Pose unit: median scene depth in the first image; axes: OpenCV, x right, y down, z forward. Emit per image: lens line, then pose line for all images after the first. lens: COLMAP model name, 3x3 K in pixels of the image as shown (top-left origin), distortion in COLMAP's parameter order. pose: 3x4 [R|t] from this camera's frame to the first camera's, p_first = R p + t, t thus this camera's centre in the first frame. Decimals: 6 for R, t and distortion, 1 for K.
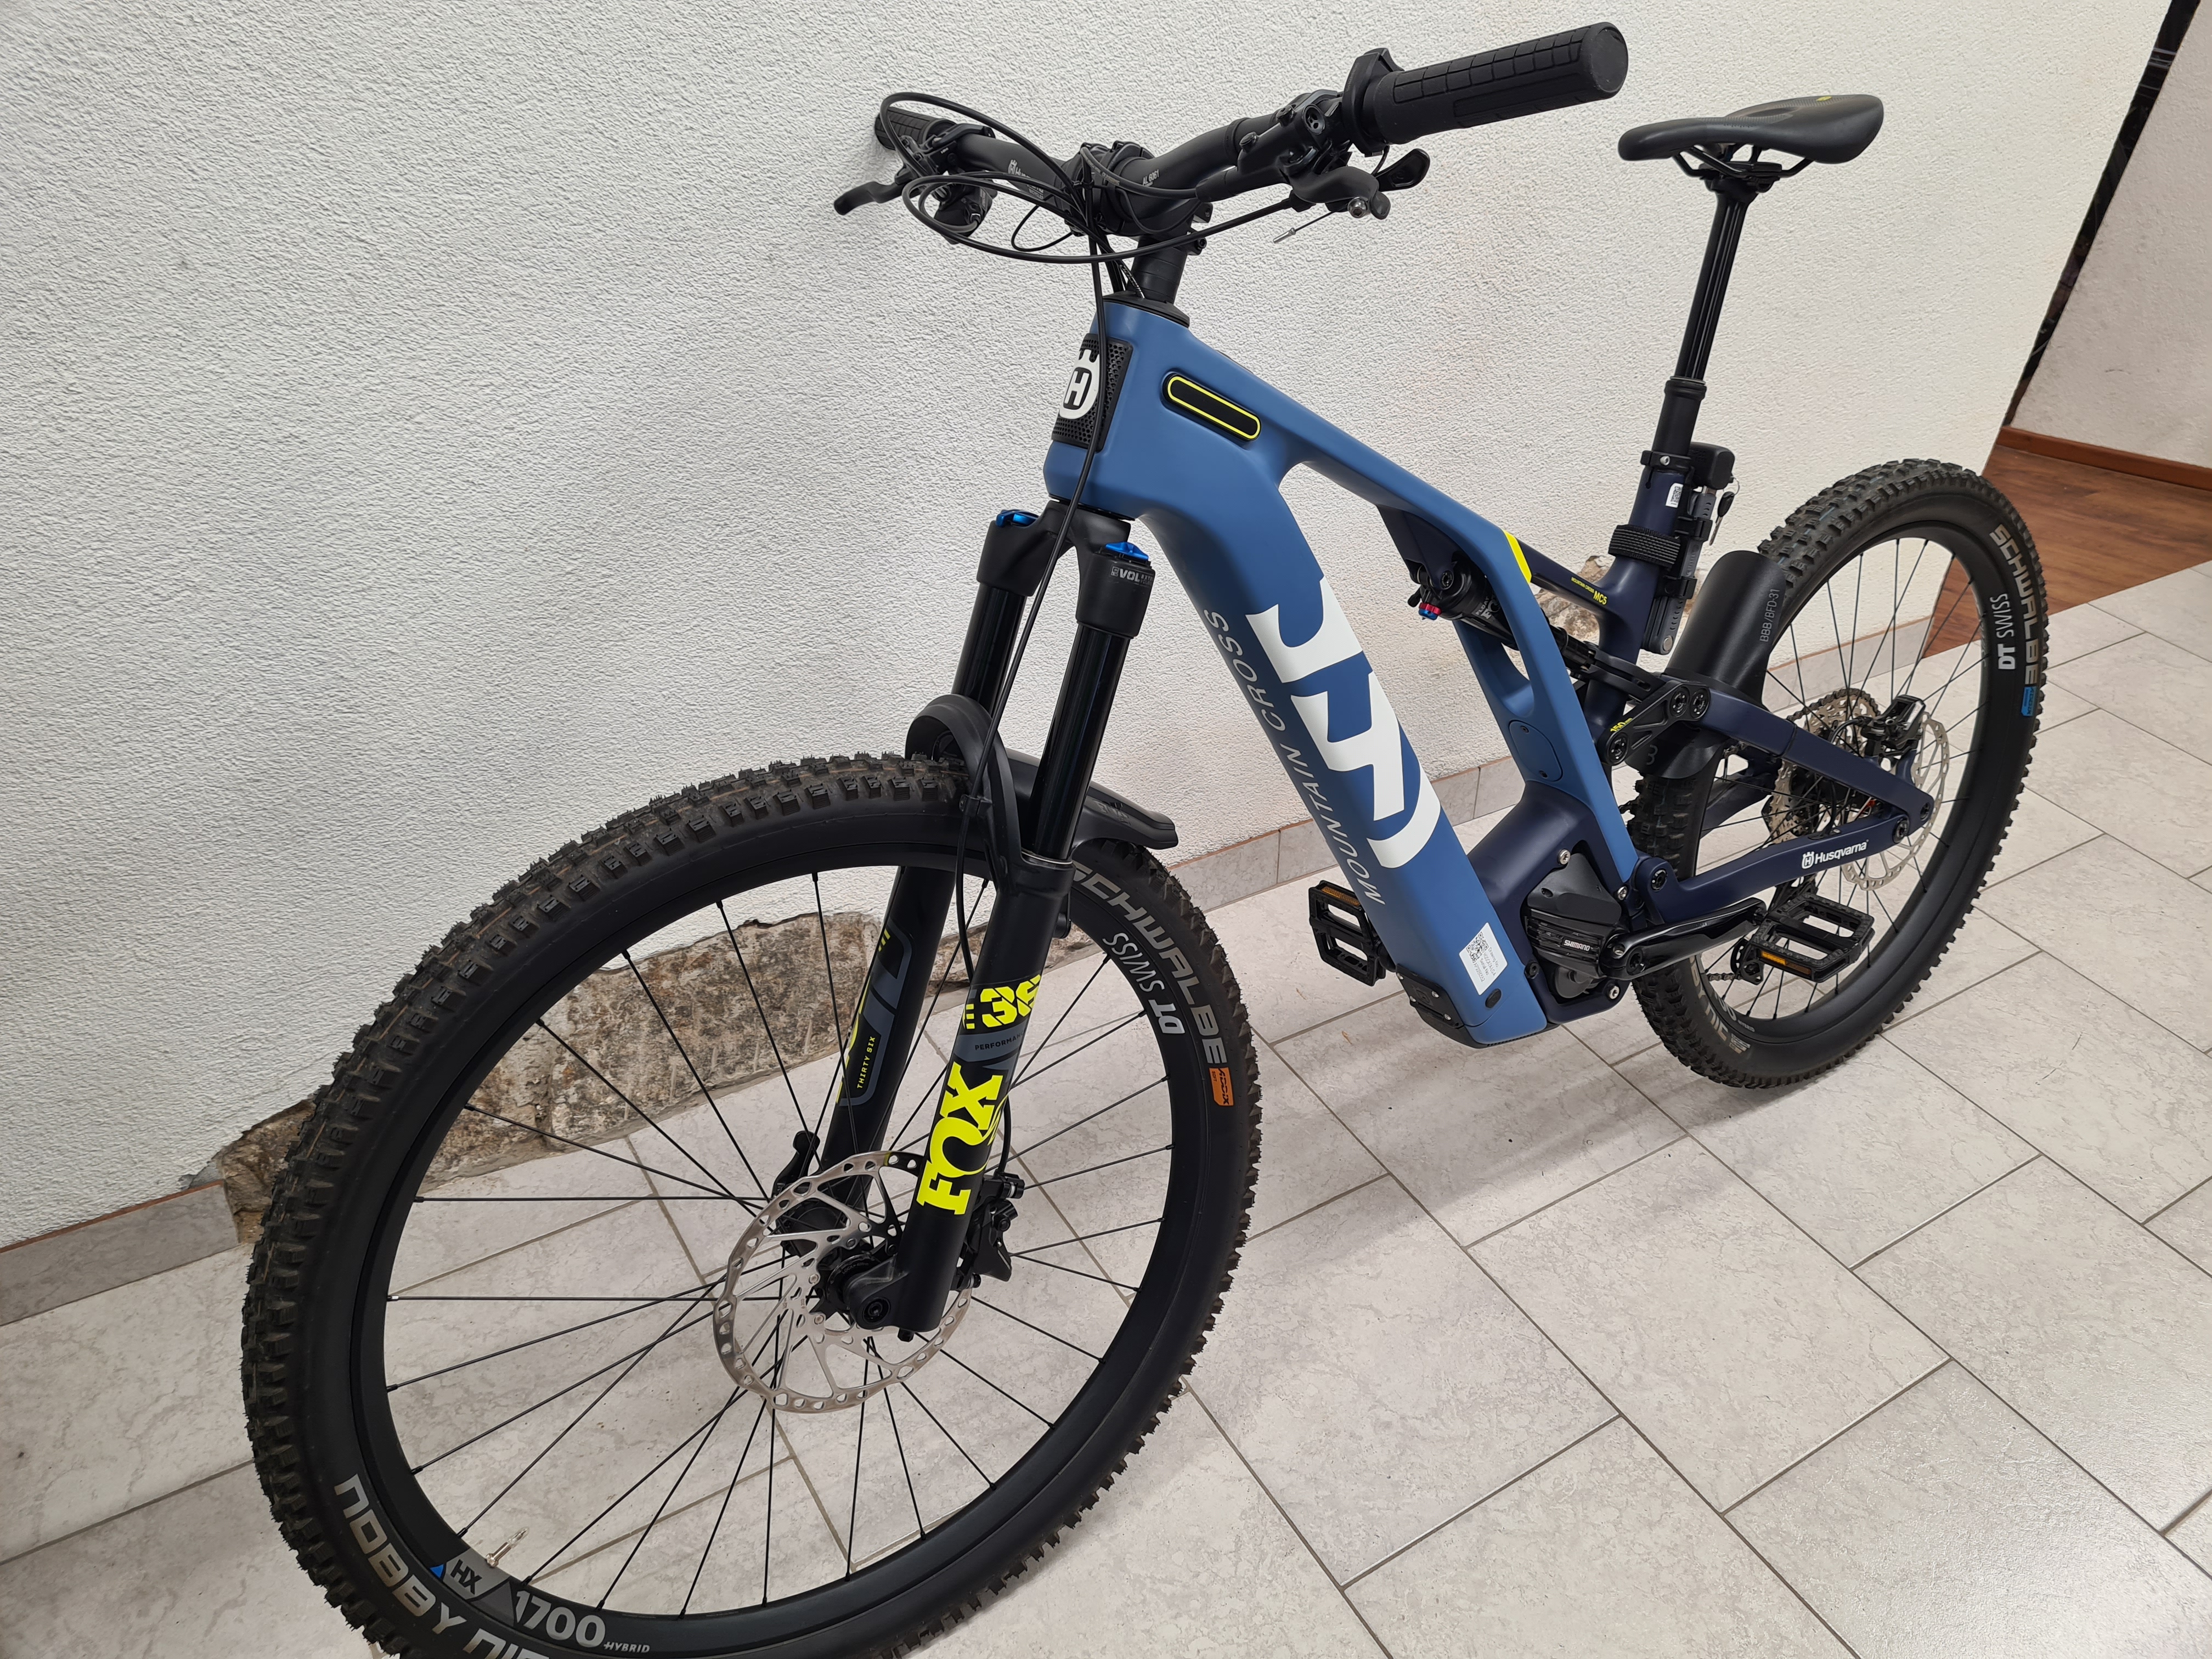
lens RADIAL K [[1706.0, 0, 1169.2], [0, 1706.0, 837.9], [0, 0, 1]] dist [0.062924, -0.068707]
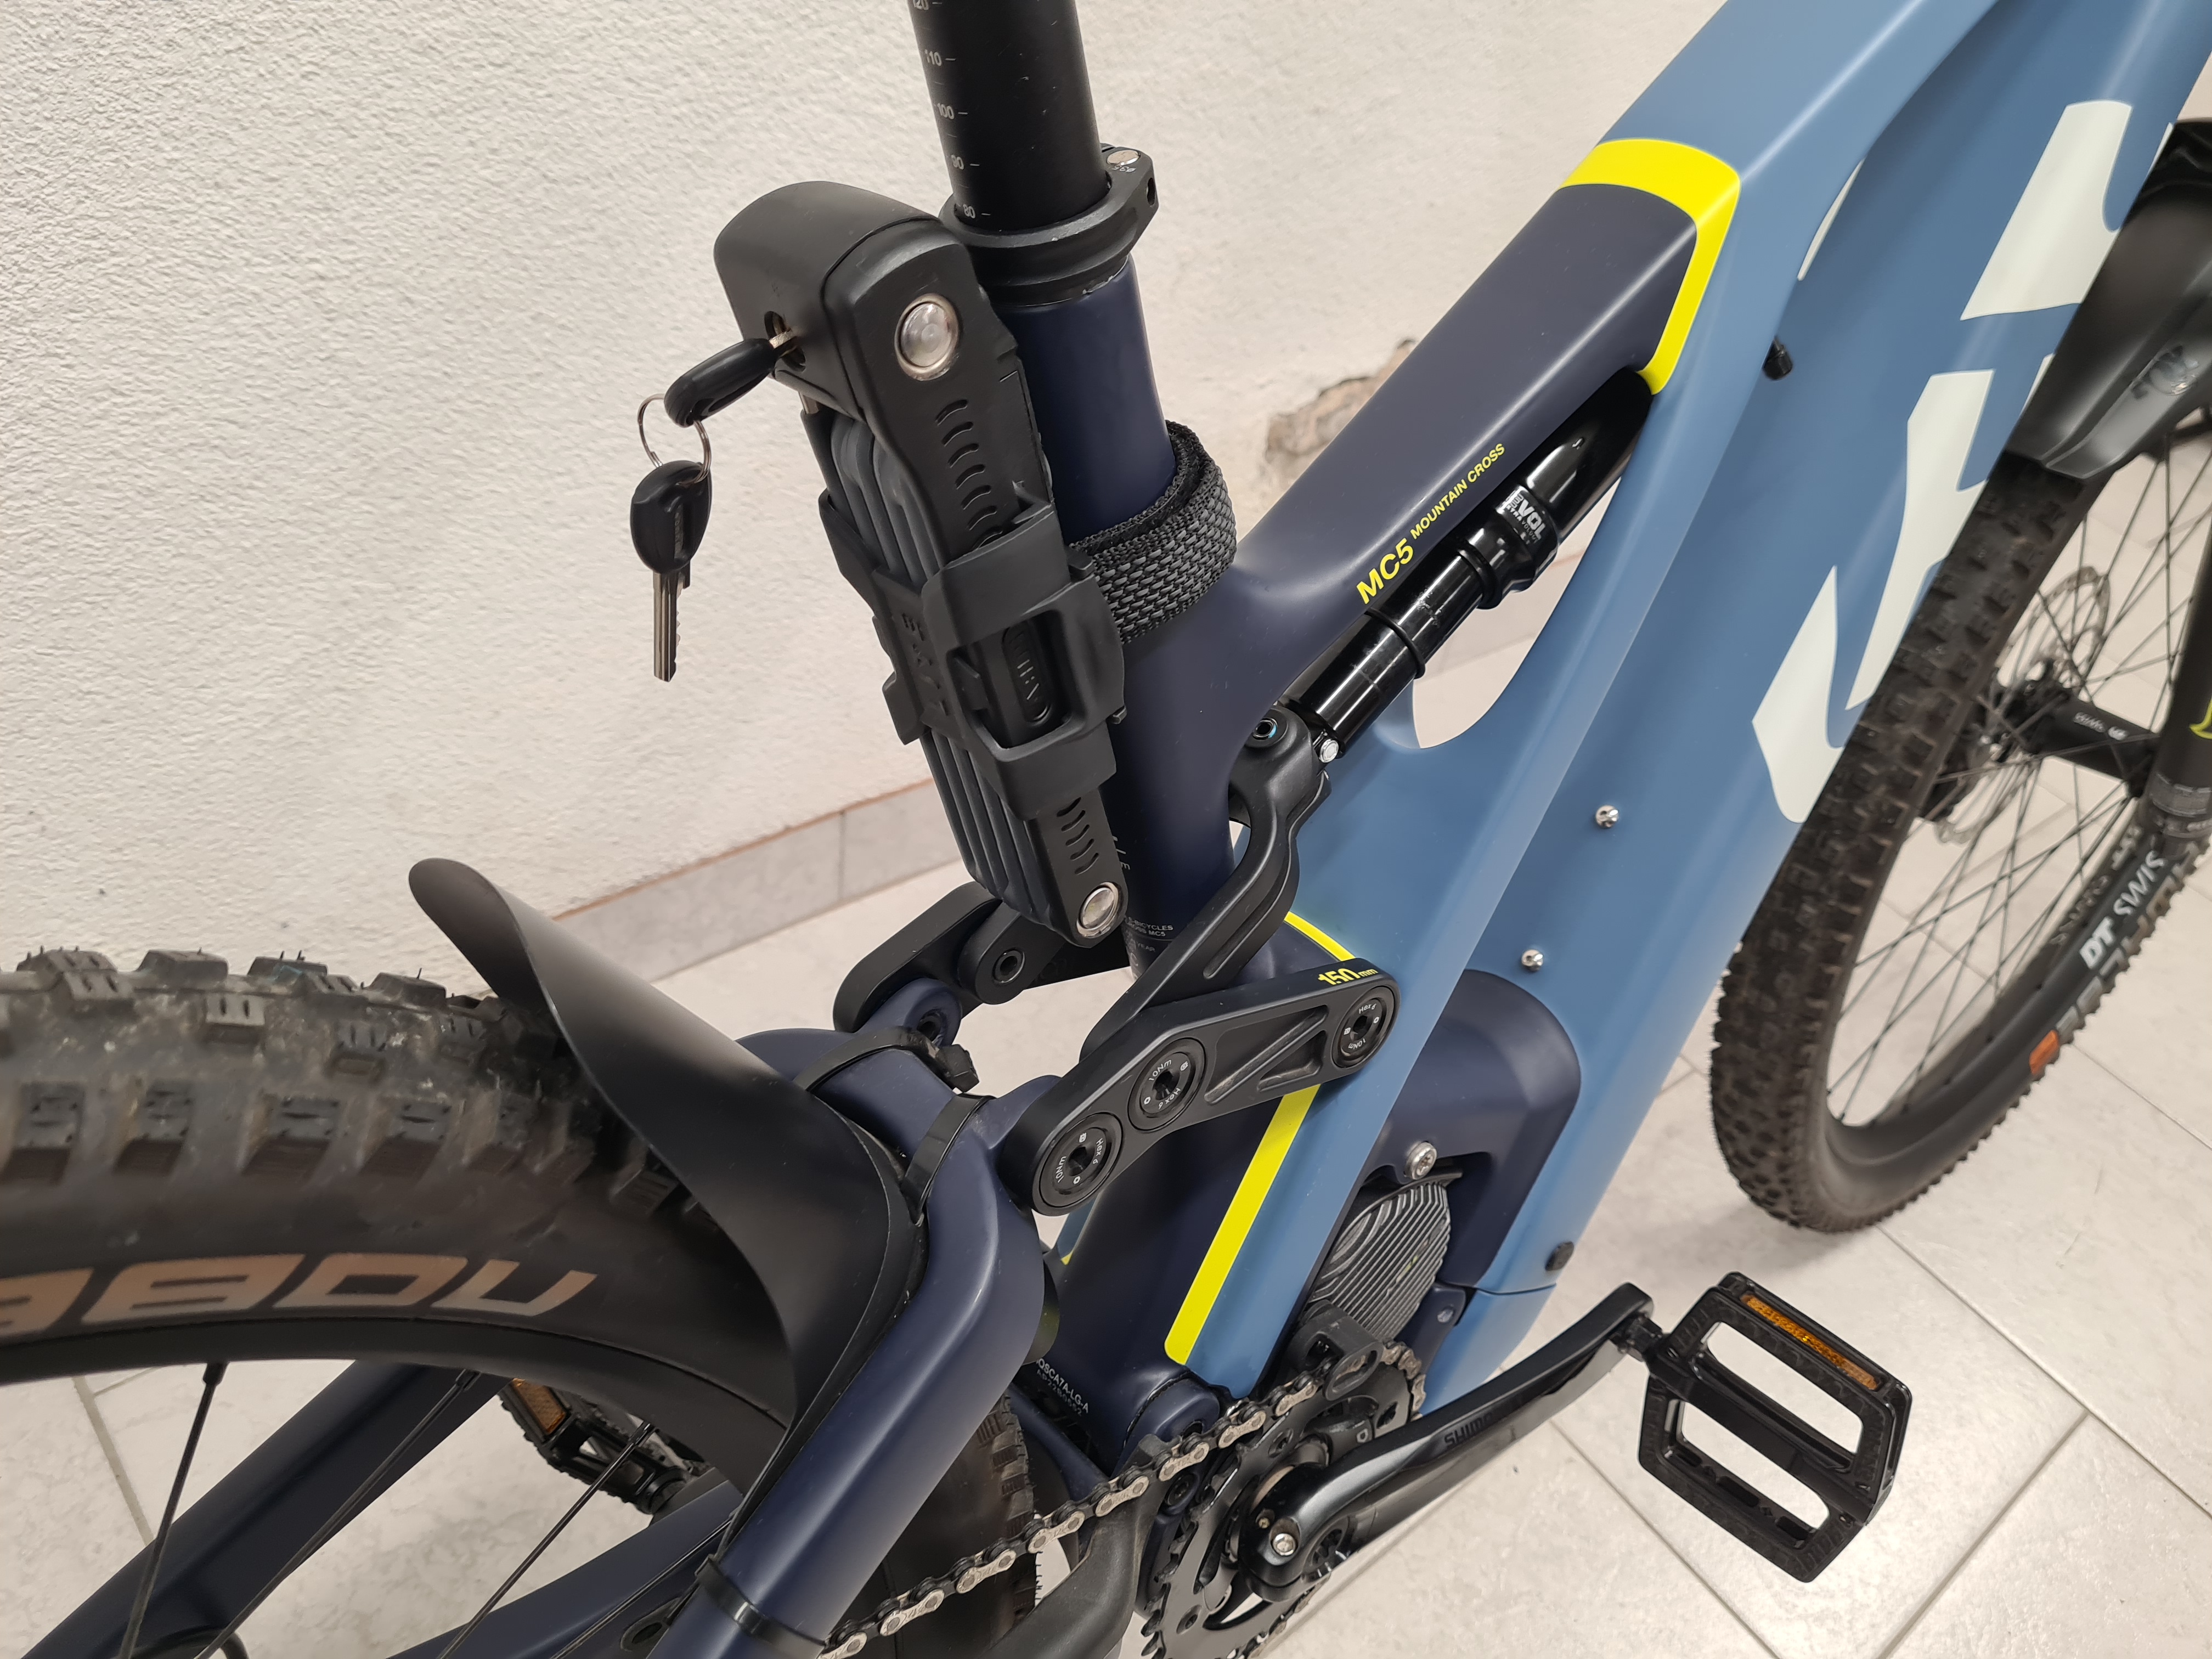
lens RADIAL K [[1706.0, 0, 1155.3], [0, 1706.0, 858.5], [0, 0, 1]] dist [0.062924, -0.068707]
pose [[0.984506, 0.017824, 0.174444, 0.102090], [-0.041677, 0.990099, 0.134044, -0.101493], [-0.170328, -0.139237, 0.975501, 0.662489]]
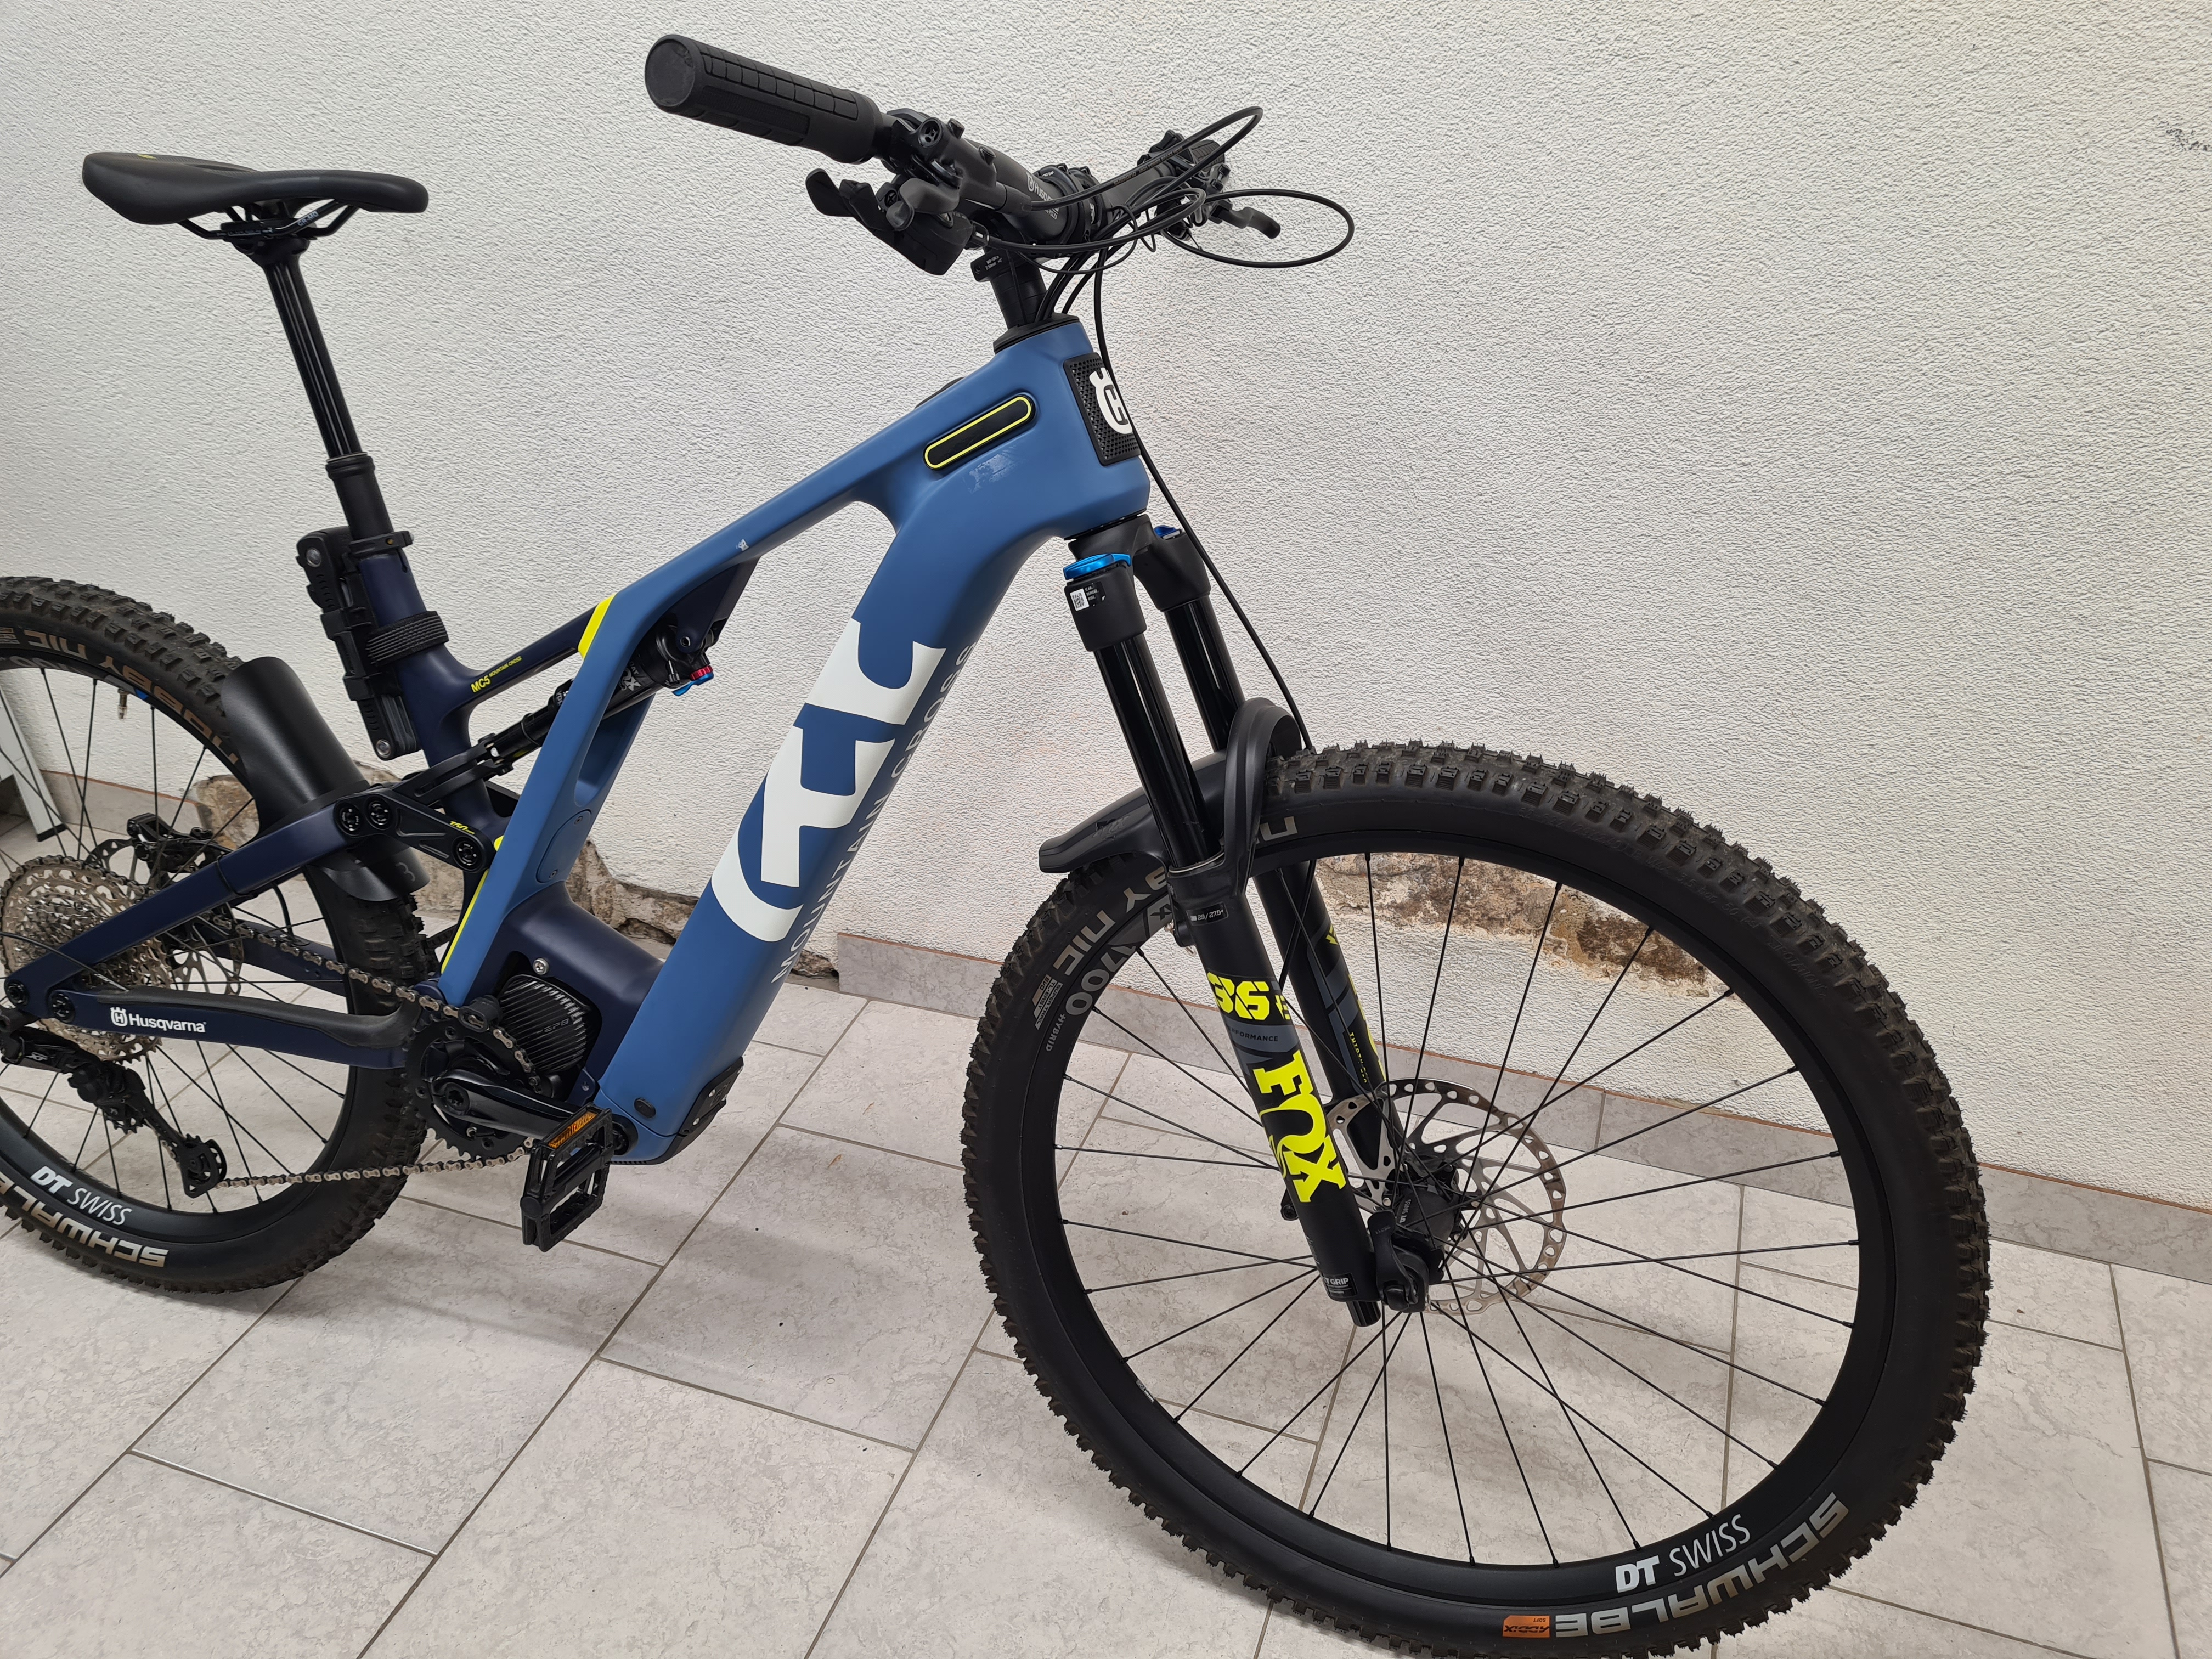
lens RADIAL K [[1706.0, 0, 1123.6], [0, 1706.0, 831.9], [0, 0, 1]] dist [0.062924, -0.068707]
pose [[0.589260, 0.342056, -0.731963, 1.119924], [-0.409335, 0.907473, 0.094543, -0.271171], [0.696576, 0.243907, 0.674753, 0.602670]]
